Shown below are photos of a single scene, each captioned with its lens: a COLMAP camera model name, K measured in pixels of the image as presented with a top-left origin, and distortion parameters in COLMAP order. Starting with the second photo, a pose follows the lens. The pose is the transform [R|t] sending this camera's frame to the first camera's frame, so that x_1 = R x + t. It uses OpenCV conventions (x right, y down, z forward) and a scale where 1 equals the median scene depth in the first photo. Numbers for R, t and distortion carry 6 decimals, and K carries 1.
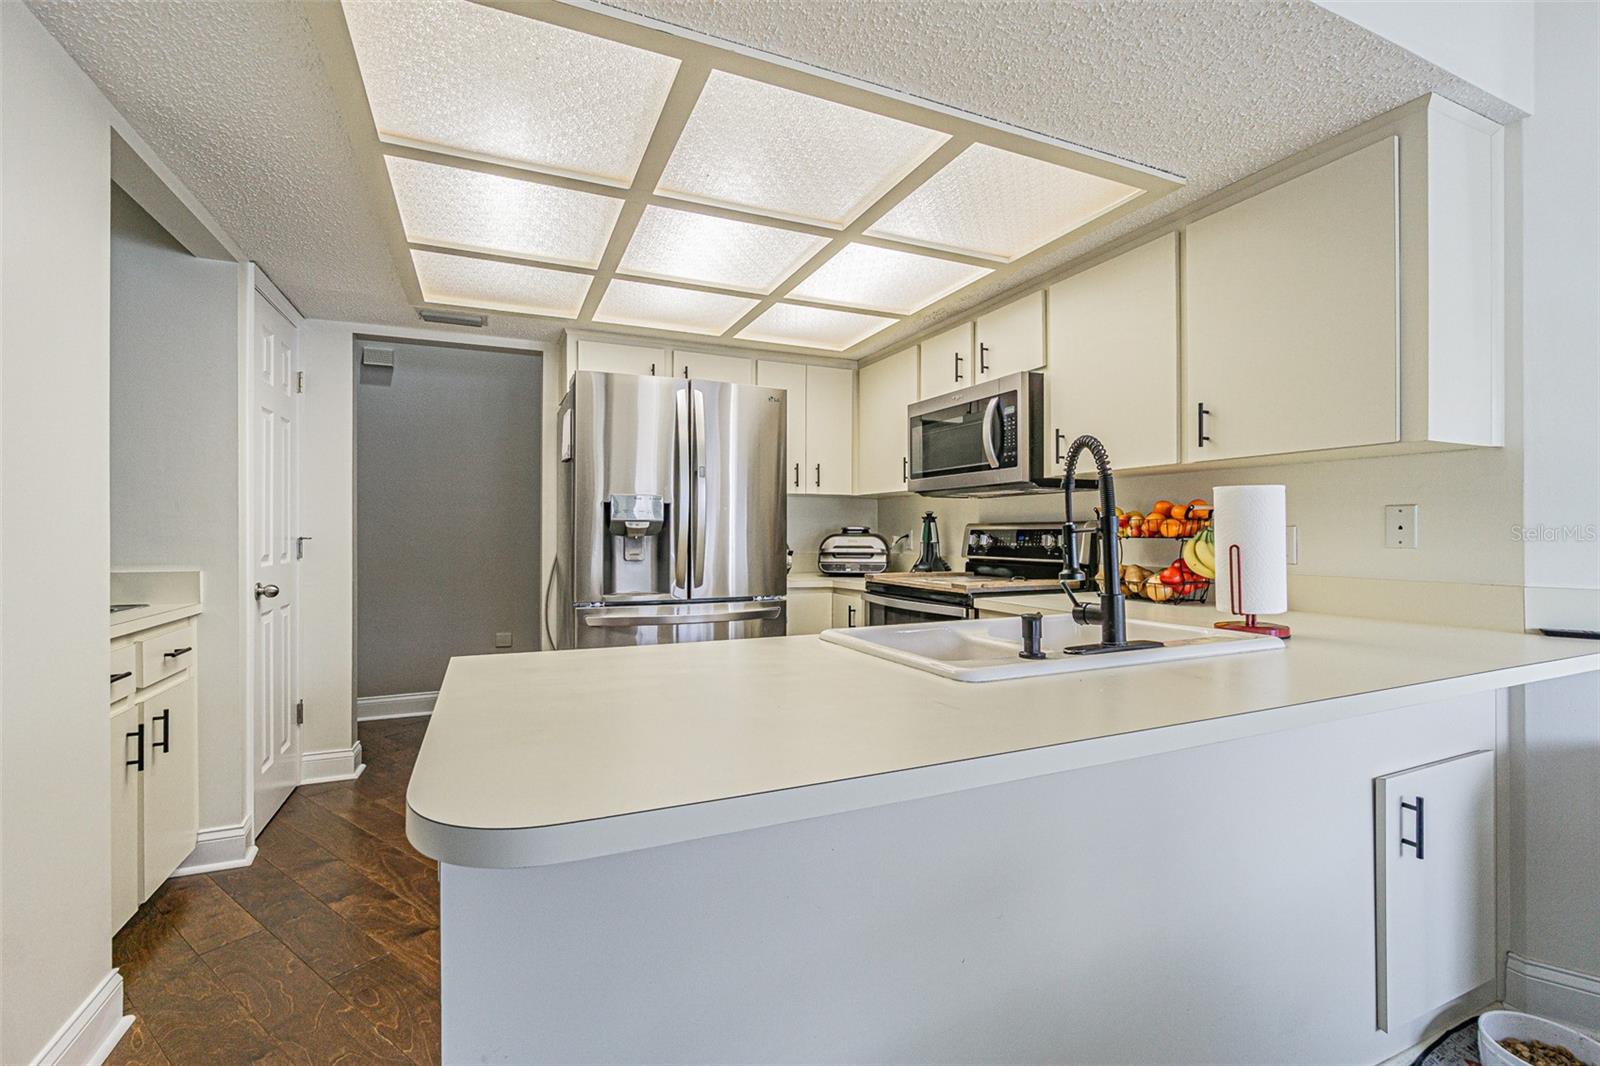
lens RADIAL K [[693.1, 0, 794.0], [0, 693.1, 529.2], [0, 0, 1]] dist [-0.000908, -0.000474]
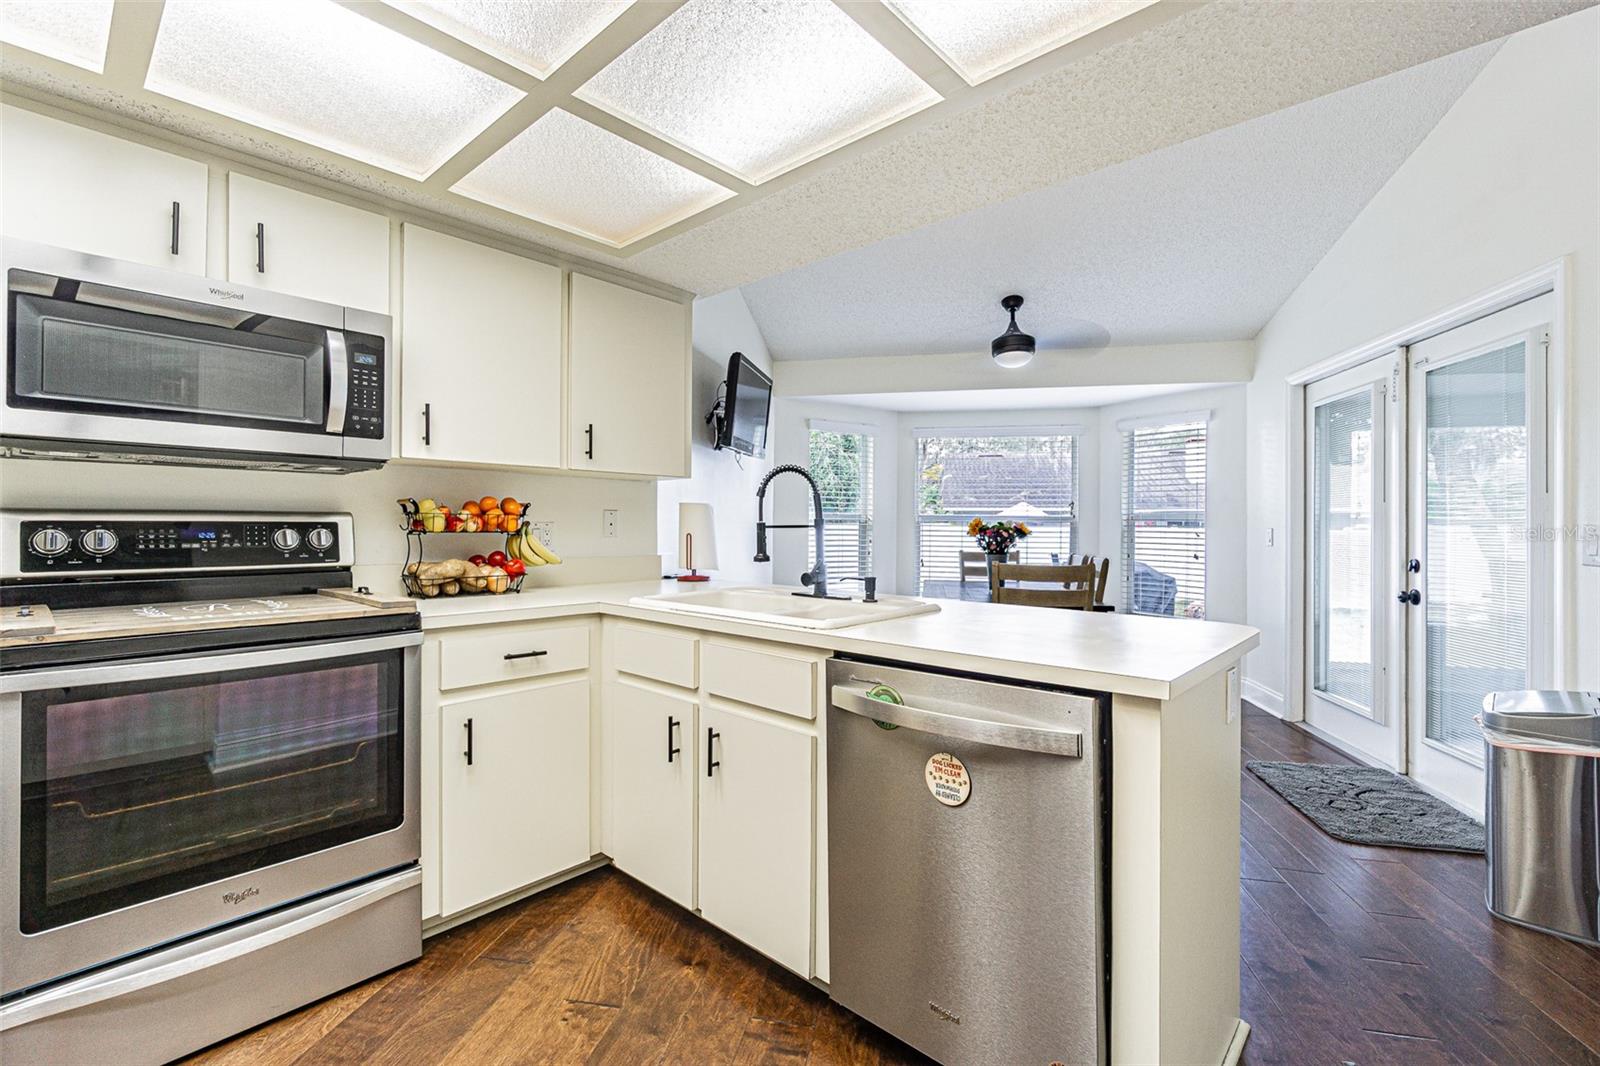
lens RADIAL K [[704.3, 0, 795.5], [0, 704.3, 524.1], [0, 0, 1]] dist [-0.000382, -0.000243]
pose [[-0.405140, 0.002416, 0.914251, -0.530457], [-0.007714, 0.999952, -0.006060, 0.002684], [-0.914222, -0.009508, -0.405102, 0.856158]]
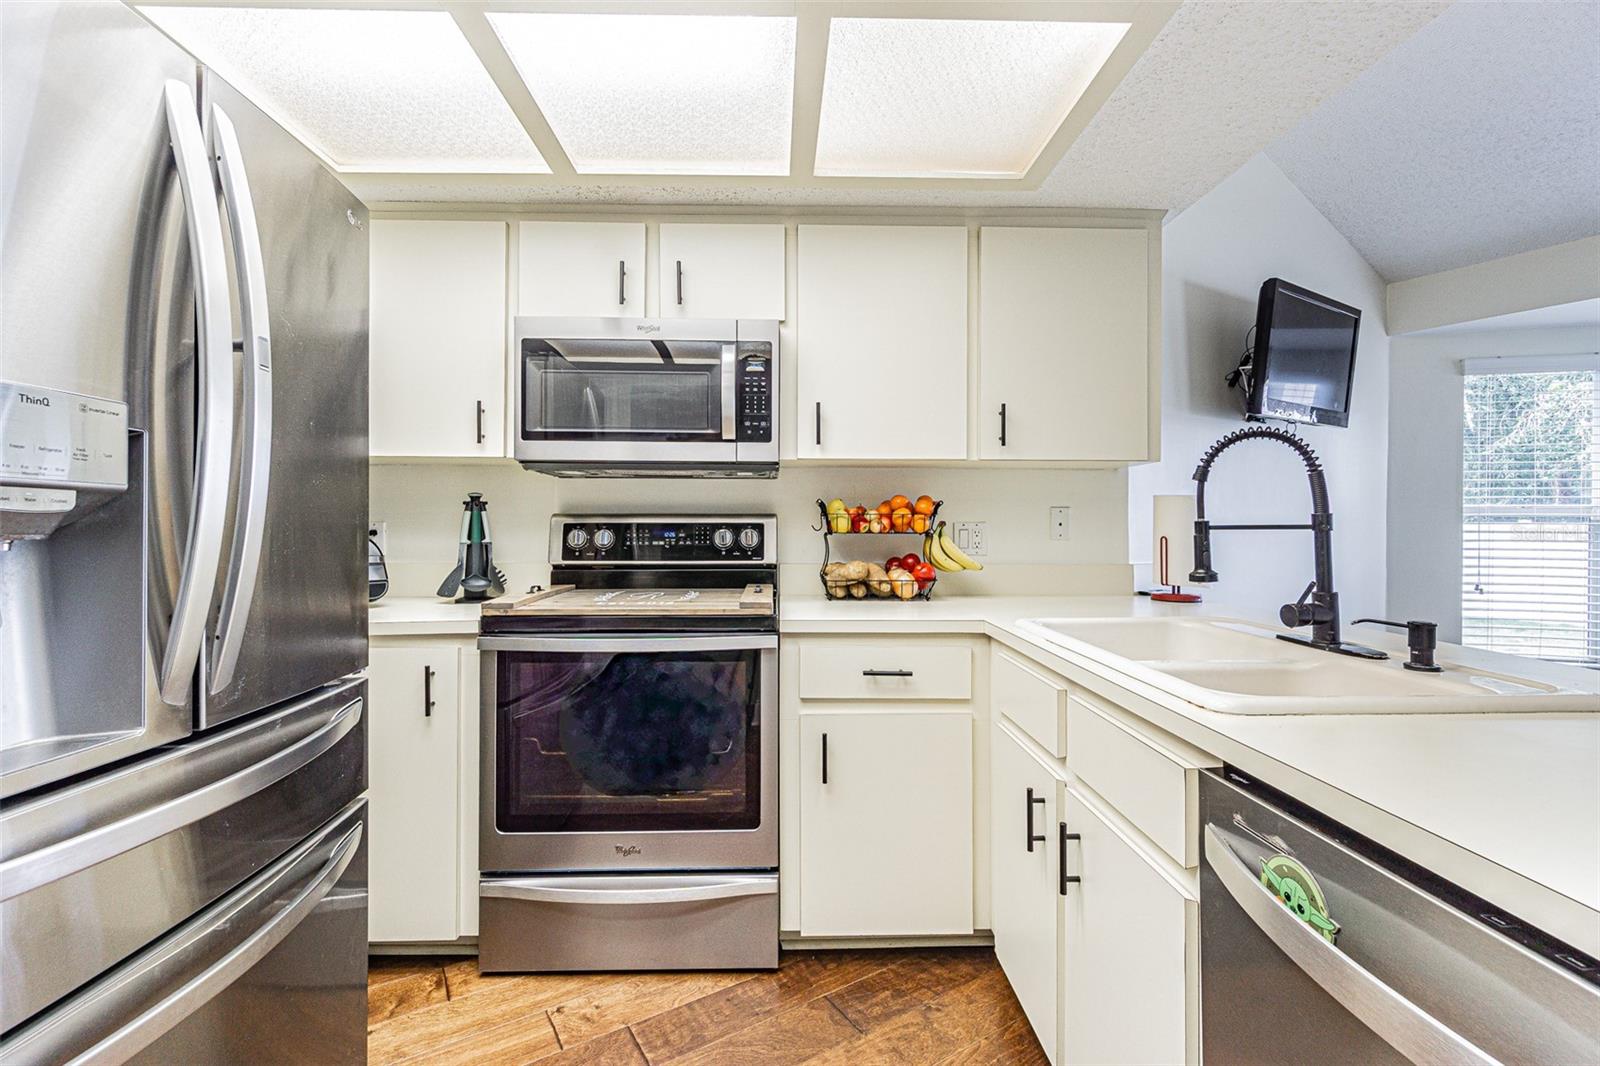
lens RADIAL K [[704.3, 0, 795.5], [0, 704.3, 524.1], [0, 0, 1]] dist [-0.000382, -0.000243]
pose [[0.381074, 0.002885, 0.924540, -0.370955], [-0.006892, 0.999976, -0.000279, 0.000822], [-0.924519, -0.006265, 0.381085, 0.643689]]
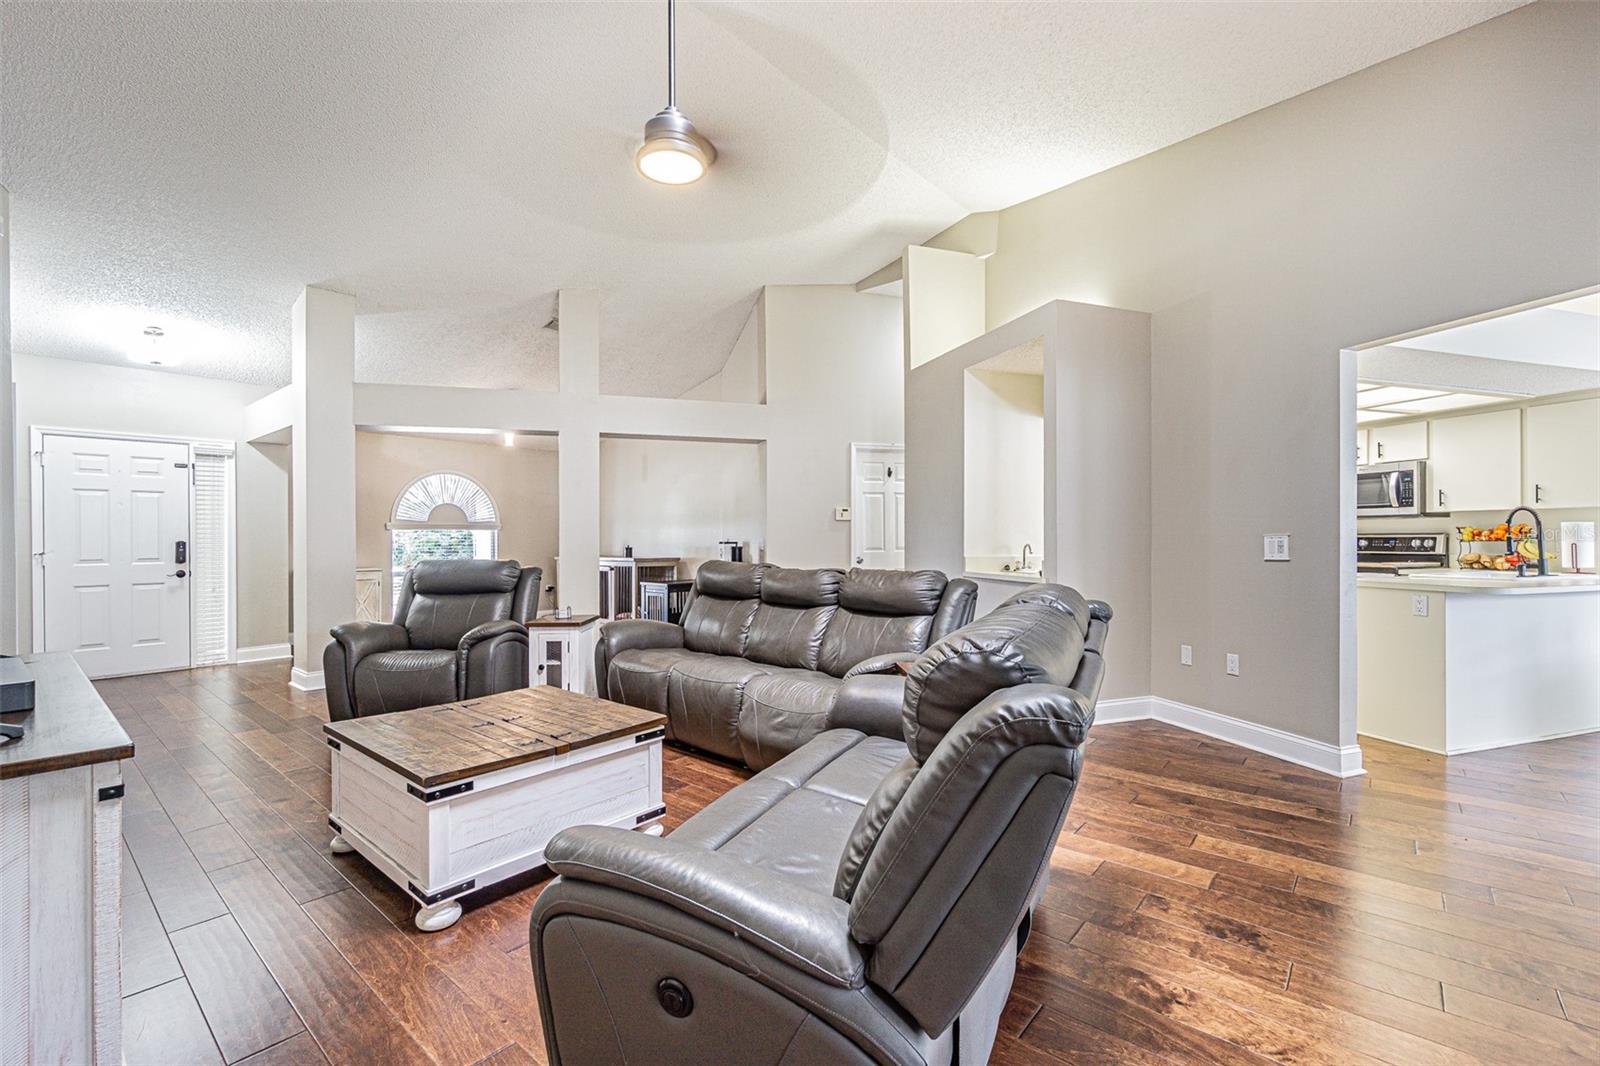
lens RADIAL K [[689.6, 0, 798.7], [0, 689.6, 536.1], [0, 0, 1]] dist [-0.001146, -0.000311]
pose [[0.995544, -0.002609, -0.094259, -1.245796], [0.002801, 0.999994, 0.001909, -0.011363], [0.094254, -0.002165, 0.995546, -1.158362]]
